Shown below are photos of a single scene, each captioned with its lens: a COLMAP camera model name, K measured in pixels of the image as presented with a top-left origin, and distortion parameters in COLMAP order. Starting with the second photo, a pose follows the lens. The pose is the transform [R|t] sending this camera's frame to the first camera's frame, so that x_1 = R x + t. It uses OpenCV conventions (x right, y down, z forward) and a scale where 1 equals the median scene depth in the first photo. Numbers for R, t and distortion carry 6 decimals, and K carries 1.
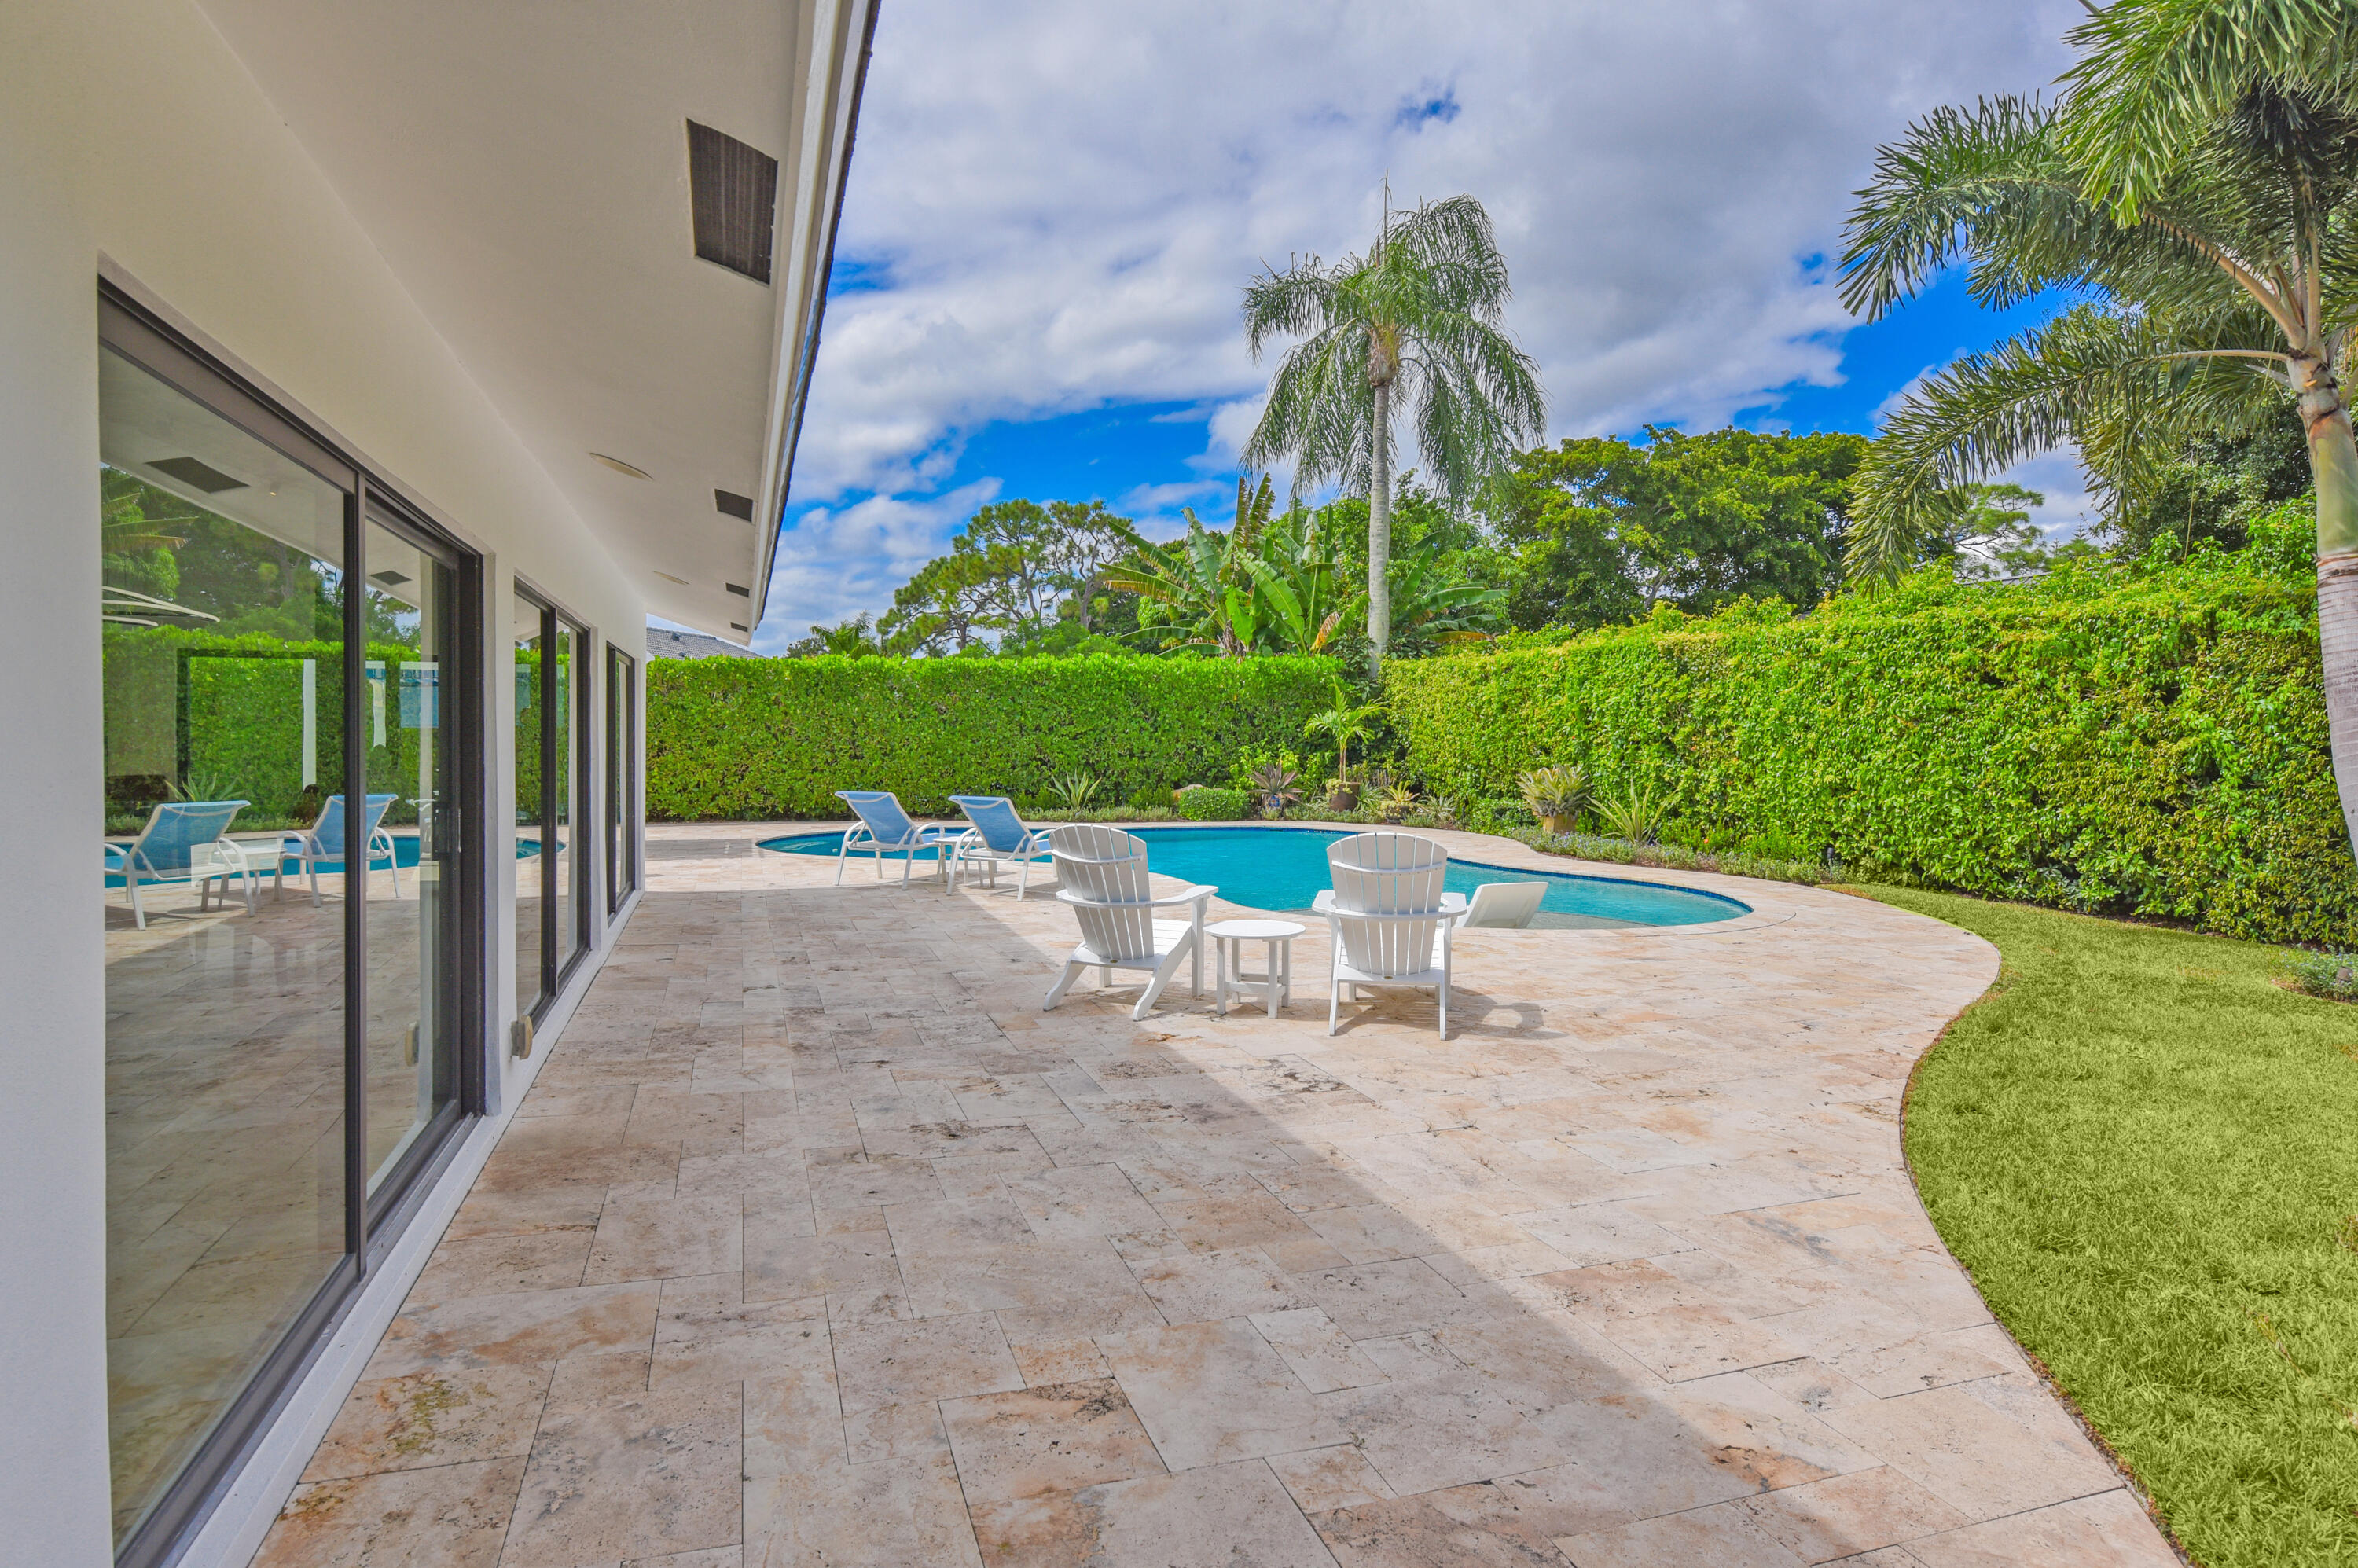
lens RADIAL K [[1292.4, 0, 1185.7], [0, 1292.4, 783.8], [0, 0, 1]] dist [-0.002375, -0.000717]
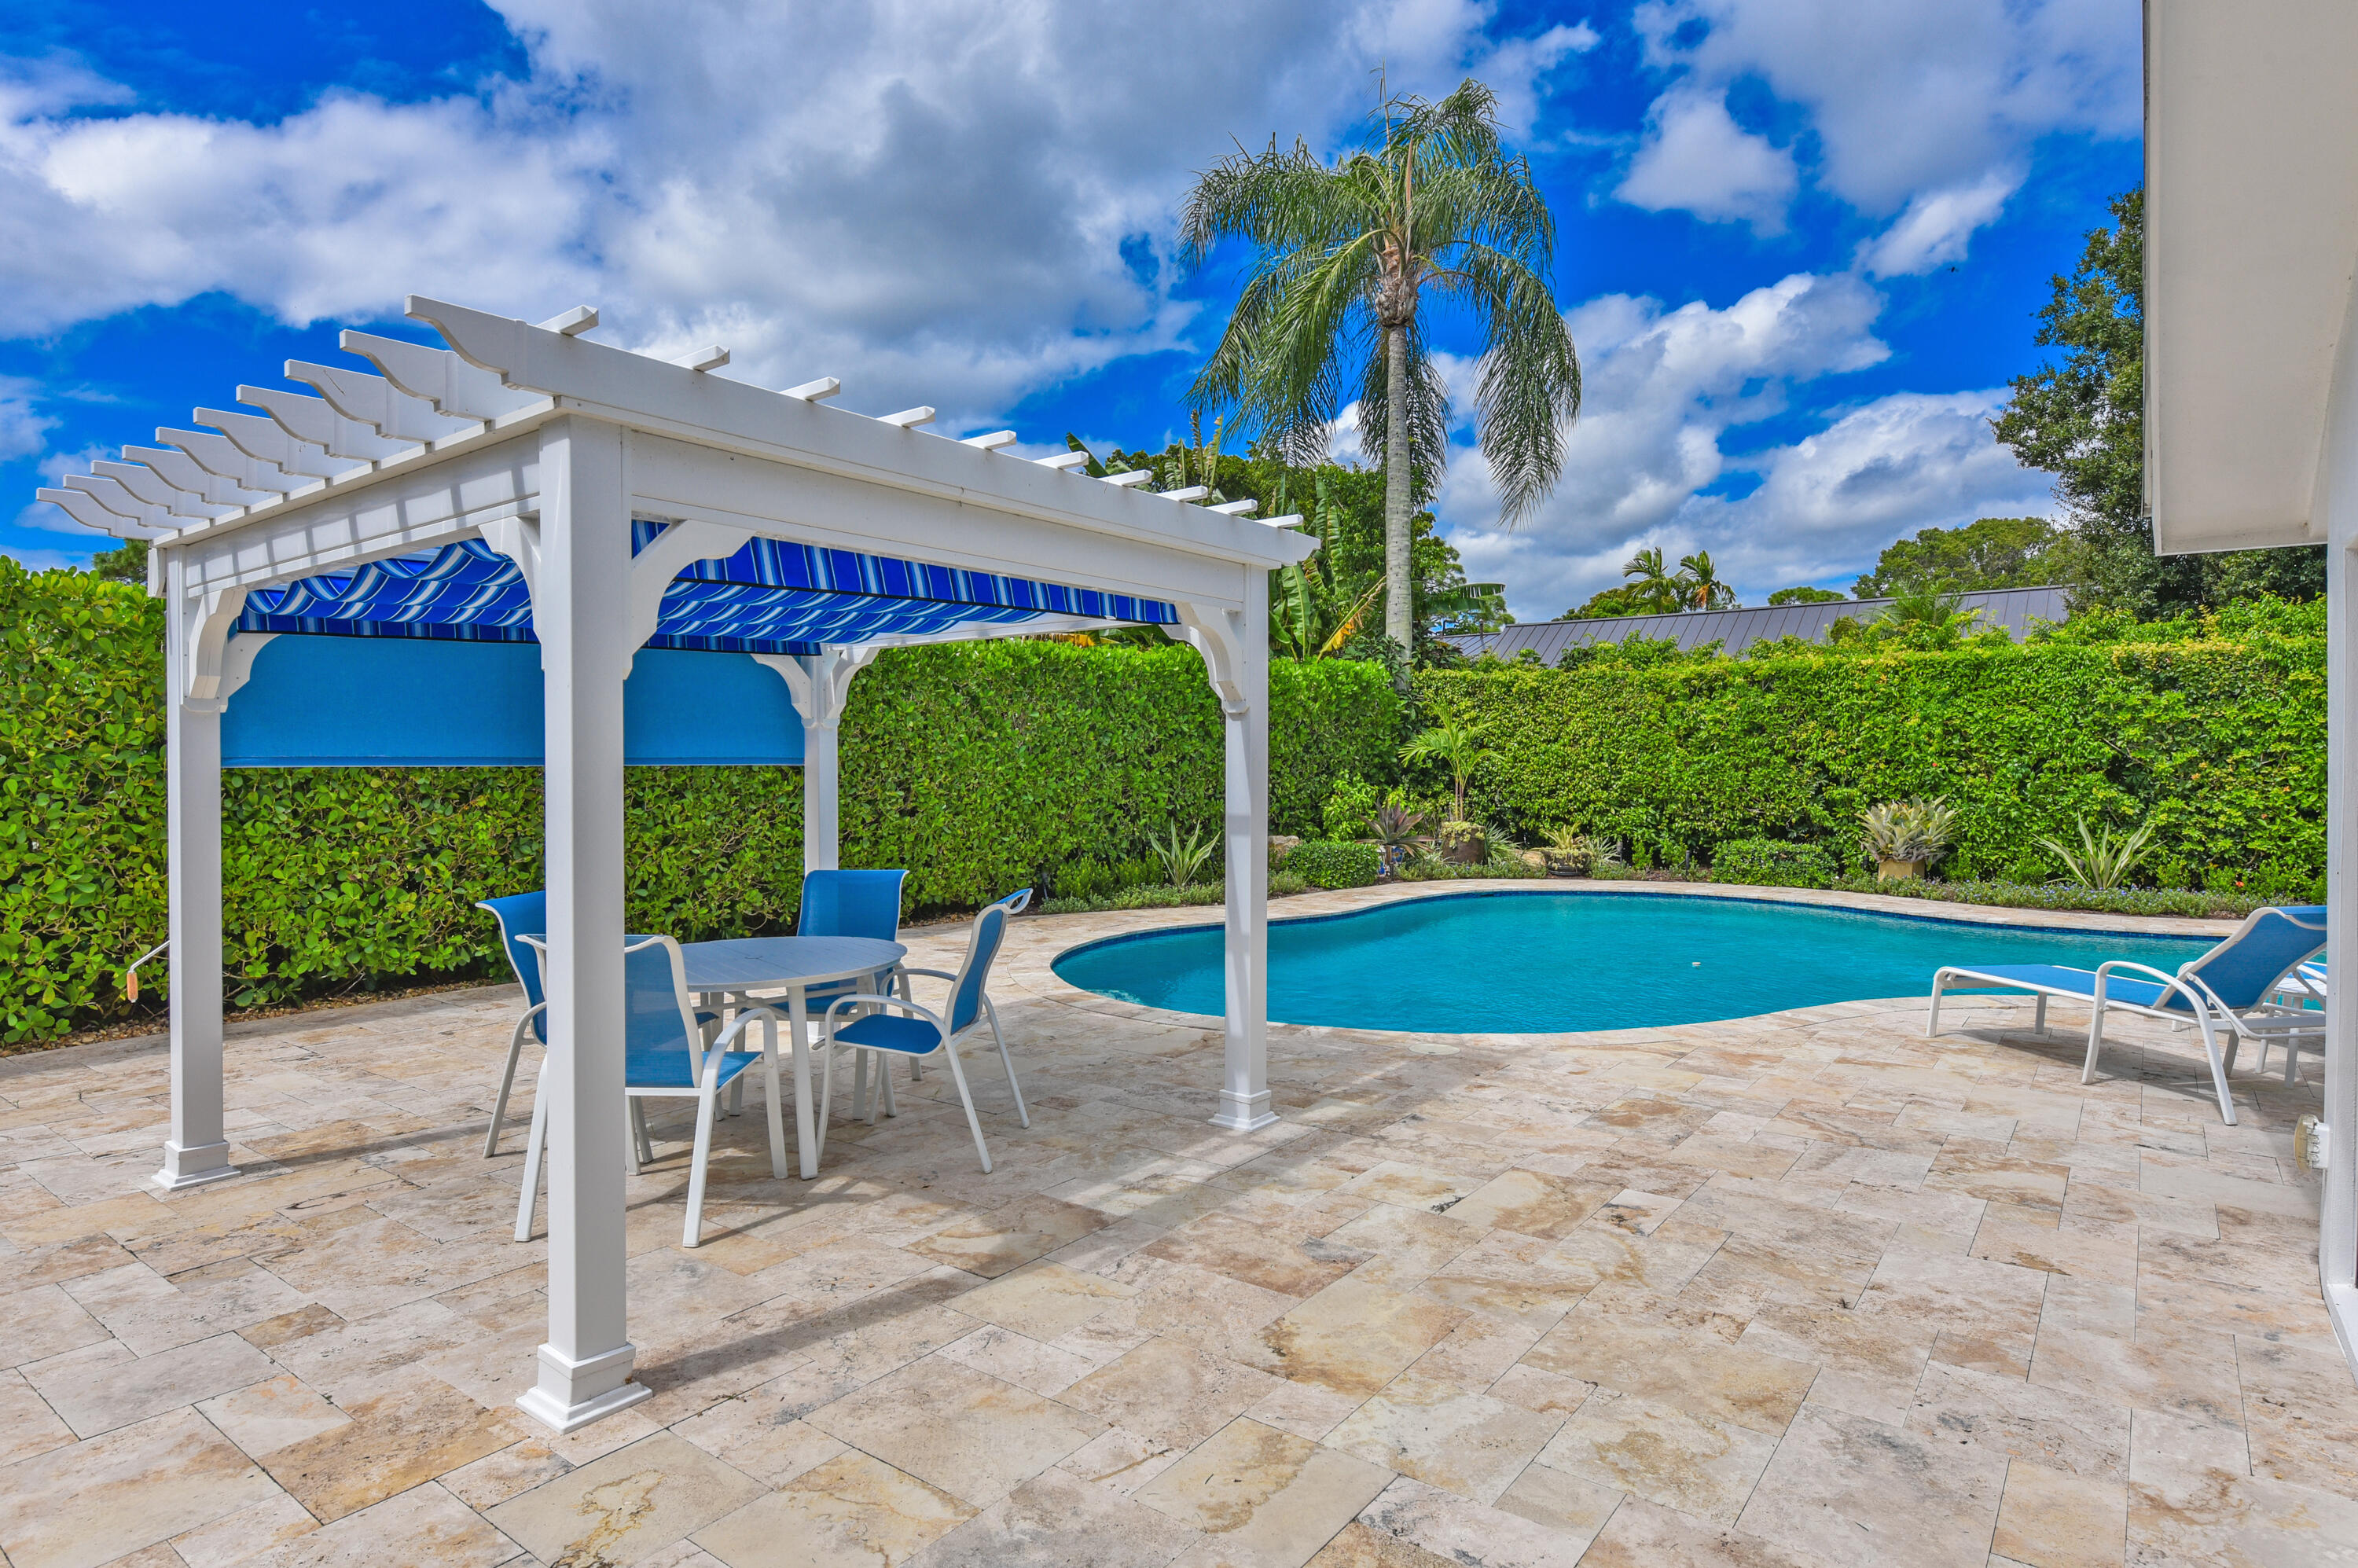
lens RADIAL K [[1277.8, 0, 1186.0], [0, 1277.8, 782.2], [0, 0, 1]] dist [-0.001305, 0.001612]
pose [[0.831437, -0.016781, 0.555366, -0.436177], [0.027392, 0.999566, -0.010807, -0.022885], [-0.554944, 0.024198, 0.831536, 0.457919]]
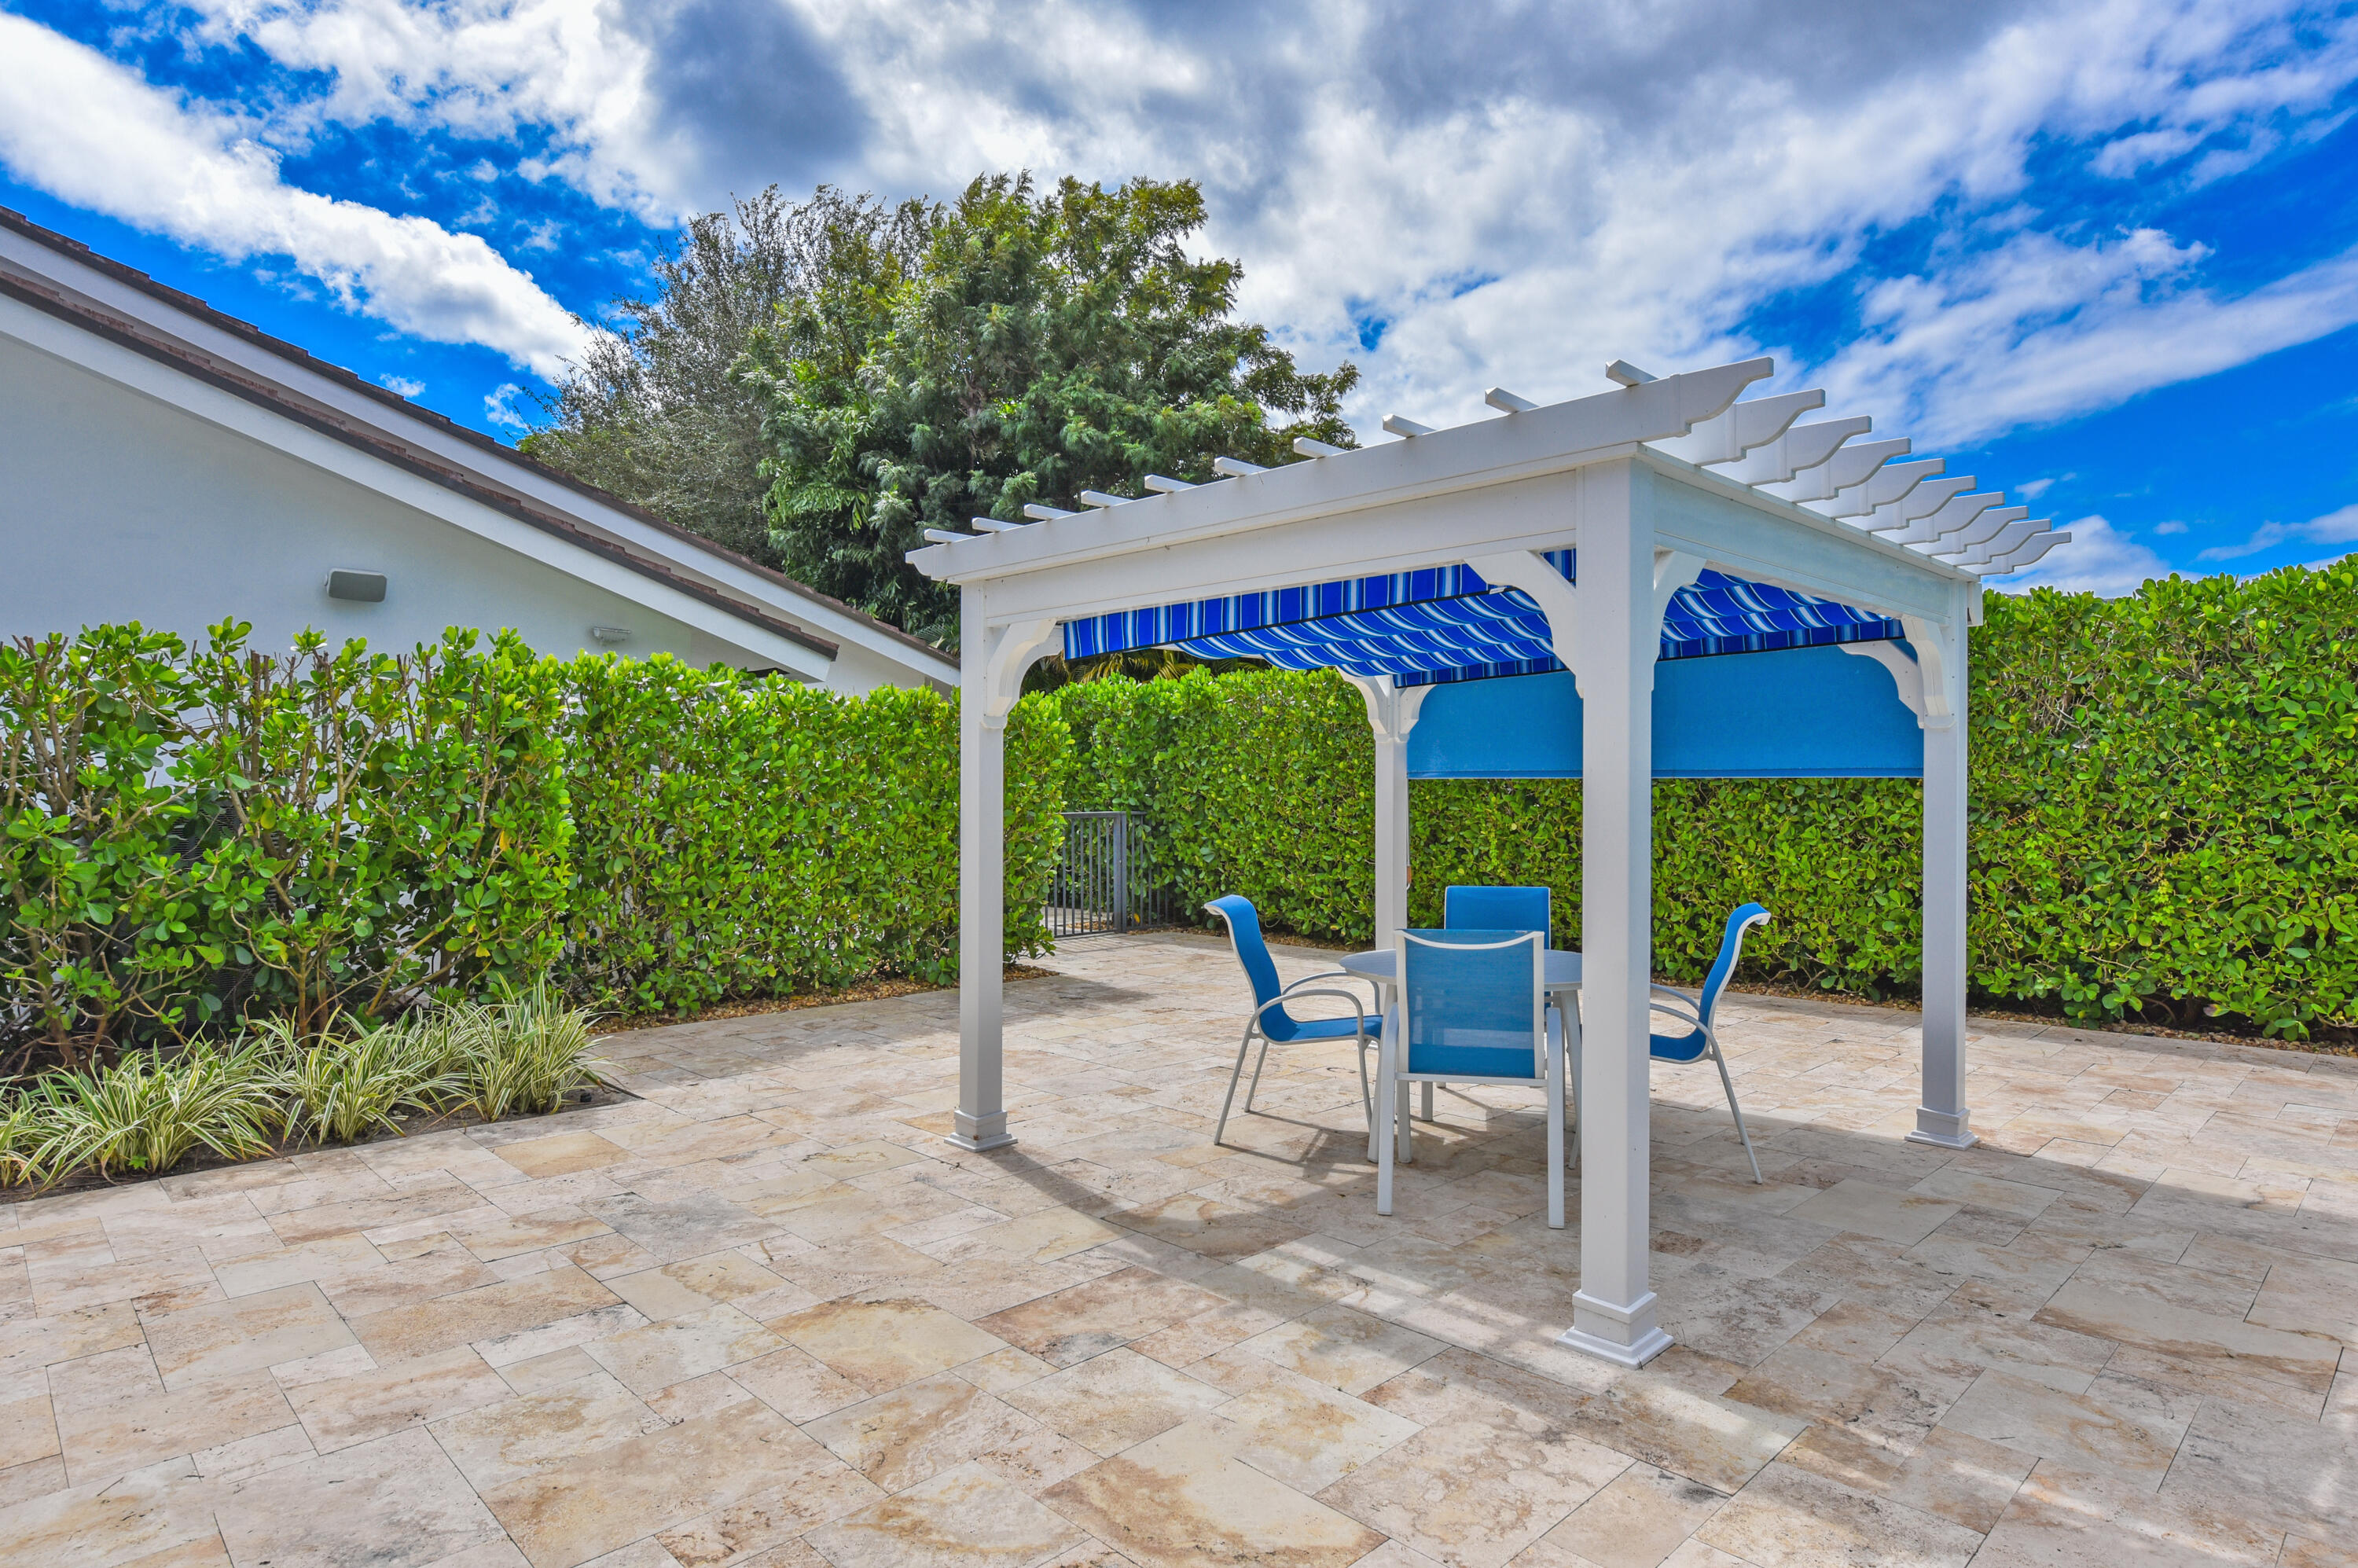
lens RADIAL K [[1292.4, 0, 1185.7], [0, 1292.4, 783.8], [0, 0, 1]] dist [-0.002375, -0.000717]
pose [[0.424139, -0.004213, -0.905587, -0.179066], [-0.027360, 0.999473, -0.017464, -0.023713], [0.905184, 0.032184, 0.423800, 0.539051]]
